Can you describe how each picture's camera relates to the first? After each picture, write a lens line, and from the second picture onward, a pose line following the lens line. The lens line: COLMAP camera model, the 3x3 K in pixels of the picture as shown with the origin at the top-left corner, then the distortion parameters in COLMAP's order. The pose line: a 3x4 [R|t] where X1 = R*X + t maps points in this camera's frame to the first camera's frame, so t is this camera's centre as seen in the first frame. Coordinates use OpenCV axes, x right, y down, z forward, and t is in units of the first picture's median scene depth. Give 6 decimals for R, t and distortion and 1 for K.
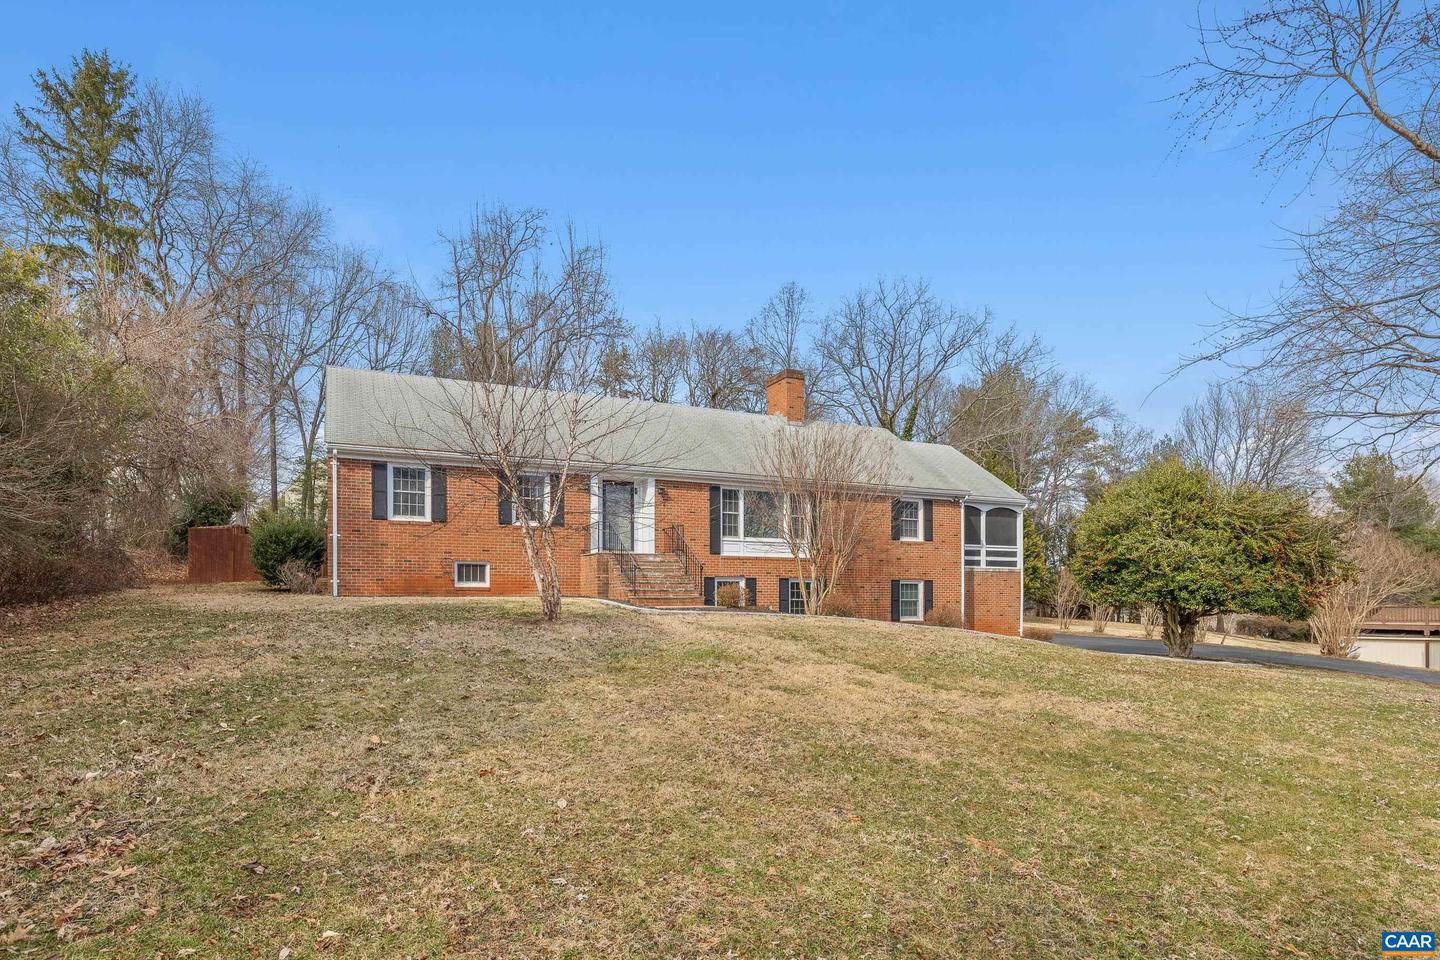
lens RADIAL K [[803.5, 0, 720.0], [0, 803.5, 480.0], [0, 0, 1]] dist [0.001091, 0.000199]
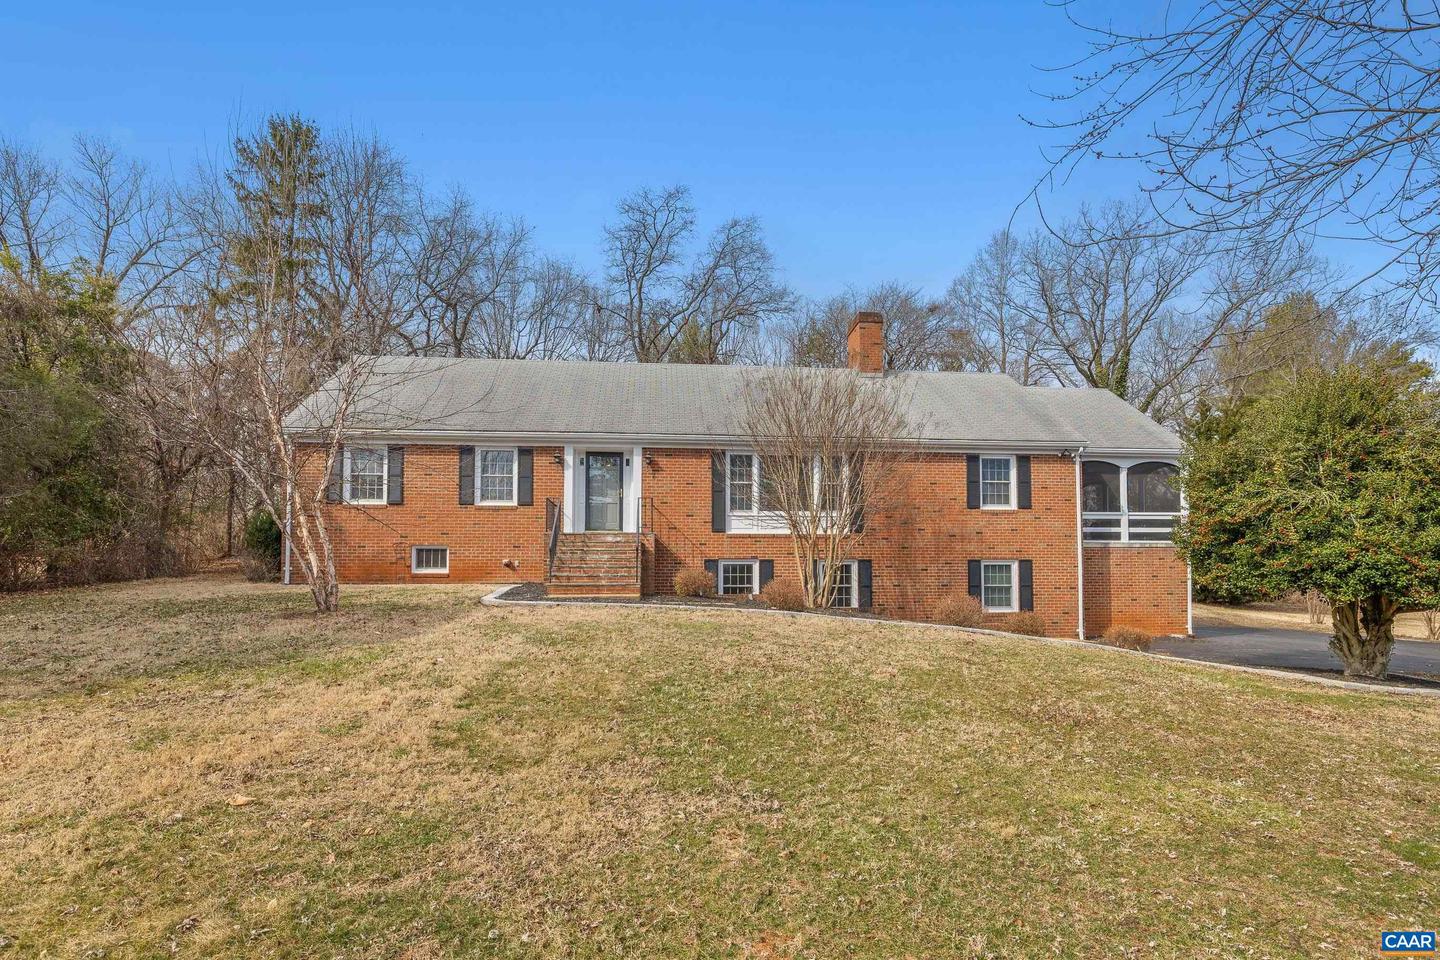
lens RADIAL K [[774.4, 0, 760.0], [0, 774.4, 457.2], [0, 0, 1]] dist [-0.001719, -0.000290]
pose [[0.942196, -0.056505, -0.330262, 0.273384], [0.052062, 0.998395, -0.022293, 0.030327], [0.330992, 0.003810, 0.943626, 0.219482]]
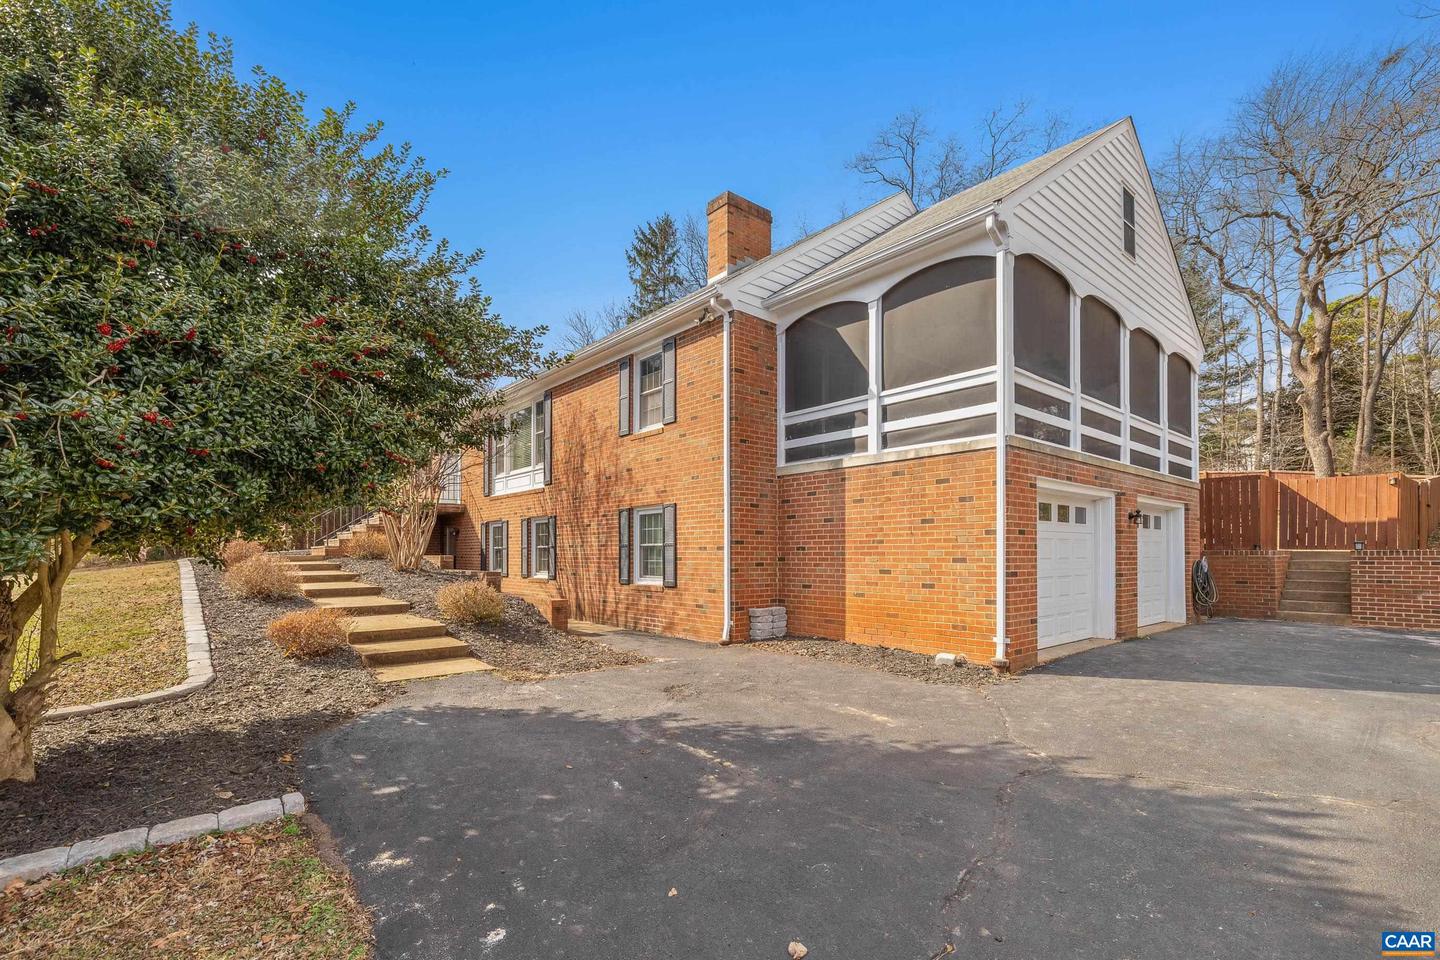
lens RADIAL K [[619.7, 0, 720.0], [0, 619.7, 480.0], [0, 0, 1]] dist [0.007787, -0.000297]
pose [[0.282582, -0.102890, -0.953709, 0.633337], [0.157413, 0.985726, -0.059703, 0.138836], [0.946239, -0.133255, 0.294745, 0.931339]]
